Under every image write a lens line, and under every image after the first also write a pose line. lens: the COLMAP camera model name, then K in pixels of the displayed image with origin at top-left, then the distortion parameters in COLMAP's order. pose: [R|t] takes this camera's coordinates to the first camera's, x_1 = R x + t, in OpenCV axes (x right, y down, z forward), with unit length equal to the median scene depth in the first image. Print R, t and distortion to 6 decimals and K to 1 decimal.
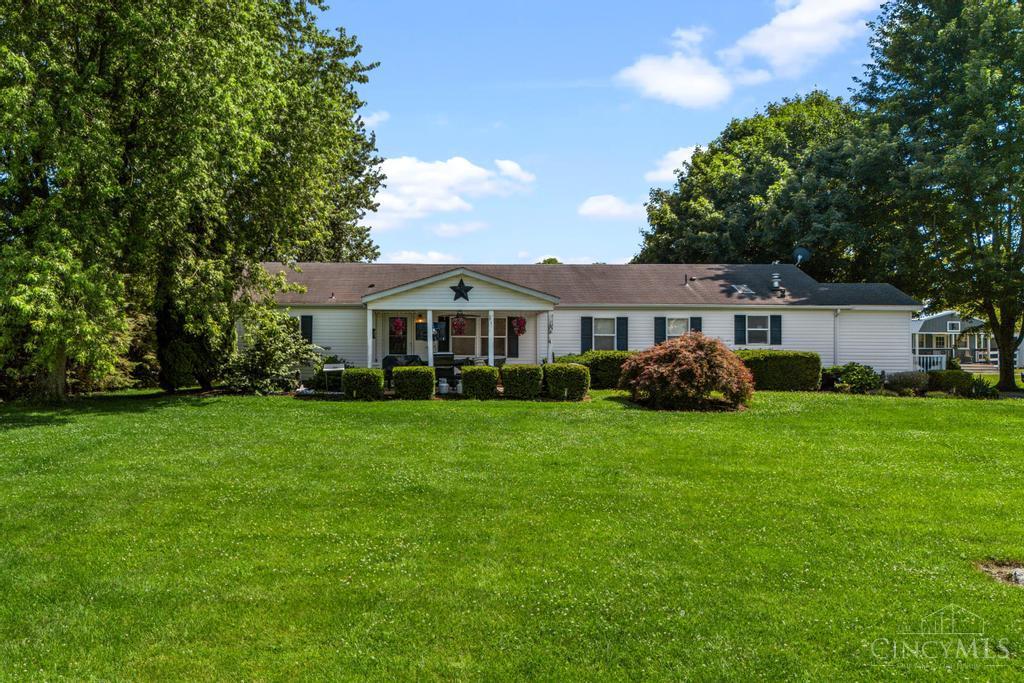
lens RADIAL K [[699.4, 0, 510.6], [0, 699.4, 342.2], [0, 0, 1]] dist [-0.007777, -0.000211]
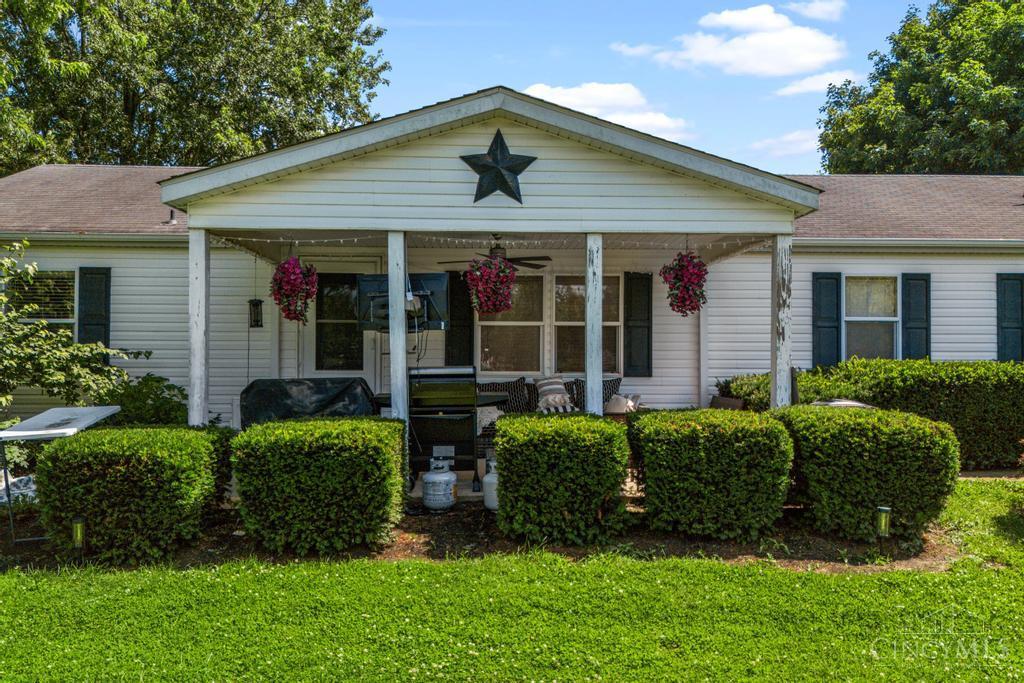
lens RADIAL K [[699.4, 0, 511.4], [0, 699.4, 341.8], [0, 0, 1]] dist [-0.007777, -0.000211]
pose [[0.996447, -0.002008, -0.084197, -0.038584], [0.001829, 0.999996, -0.002194, 0.003185], [0.084201, 0.002032, 0.996447, 0.689277]]
